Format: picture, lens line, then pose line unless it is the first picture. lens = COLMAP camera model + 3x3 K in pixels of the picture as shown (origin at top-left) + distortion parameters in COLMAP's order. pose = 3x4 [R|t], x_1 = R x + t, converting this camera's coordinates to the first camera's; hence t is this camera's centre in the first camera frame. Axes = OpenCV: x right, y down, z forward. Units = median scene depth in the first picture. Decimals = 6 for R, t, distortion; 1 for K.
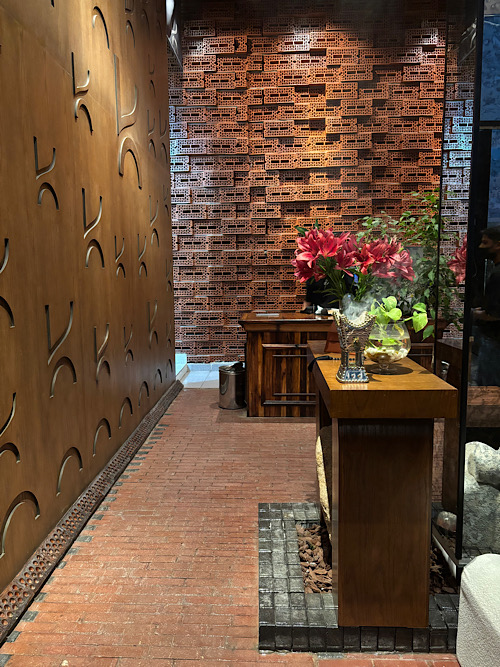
lens RADIAL K [[500.4, 0, 252.8], [0, 500.4, 332.8], [0, 0, 1]] dist [0.051451, -0.033874]
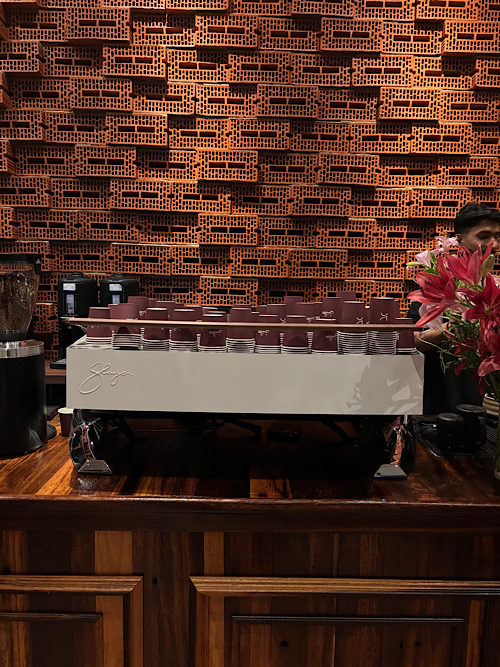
lens RADIAL K [[500.4, 0, 255.0], [0, 500.4, 332.0], [0, 0, 1]] dist [0.051451, -0.033874]
pose [[0.999420, 0.021754, 0.026218, 0.464902], [-0.021689, 0.999761, -0.002763, -0.082724], [-0.026272, 0.002193, 0.999652, 0.499242]]
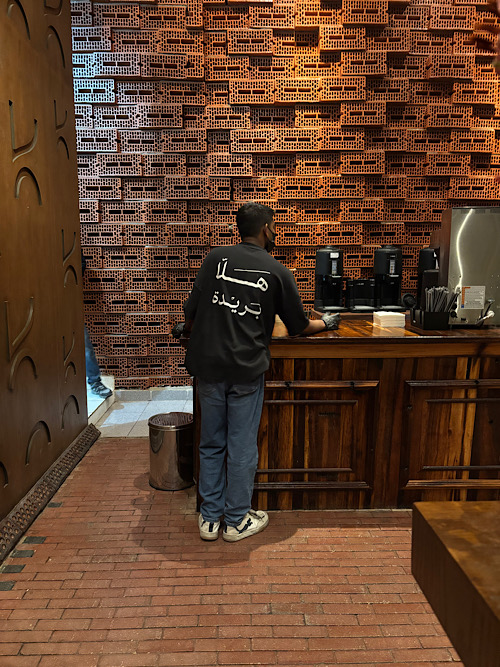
lens RADIAL K [[500.4, 0, 251.1], [0, 500.4, 332.5], [0, 0, 1]] dist [0.051451, -0.033874]
pose [[0.997706, -0.000042, 0.067701, 0.007656], [-0.000799, 0.999923, 0.012392, -0.026536], [-0.067696, -0.012418, 0.997629, 0.322135]]
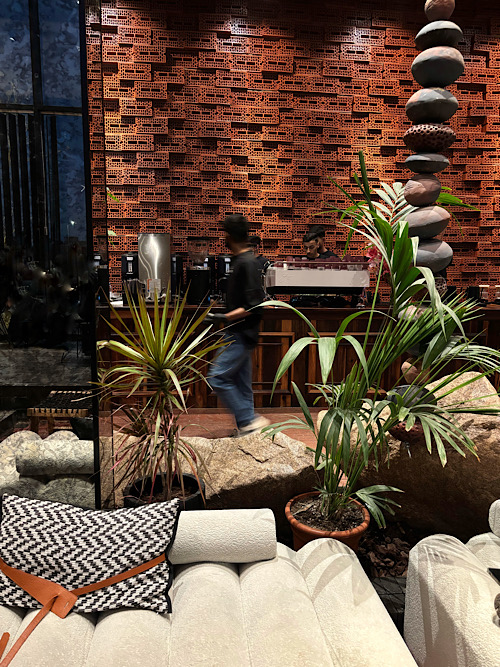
lens RADIAL K [[500.4, 0, 260.0], [0, 500.4, 335.3], [0, 0, 1]] dist [0.051451, -0.033874]
pose [[0.993095, 0.006883, 0.117114, 0.296242], [-0.009463, 0.999724, 0.021485, 0.002450], [-0.116933, -0.022445, 0.992886, -0.002233]]
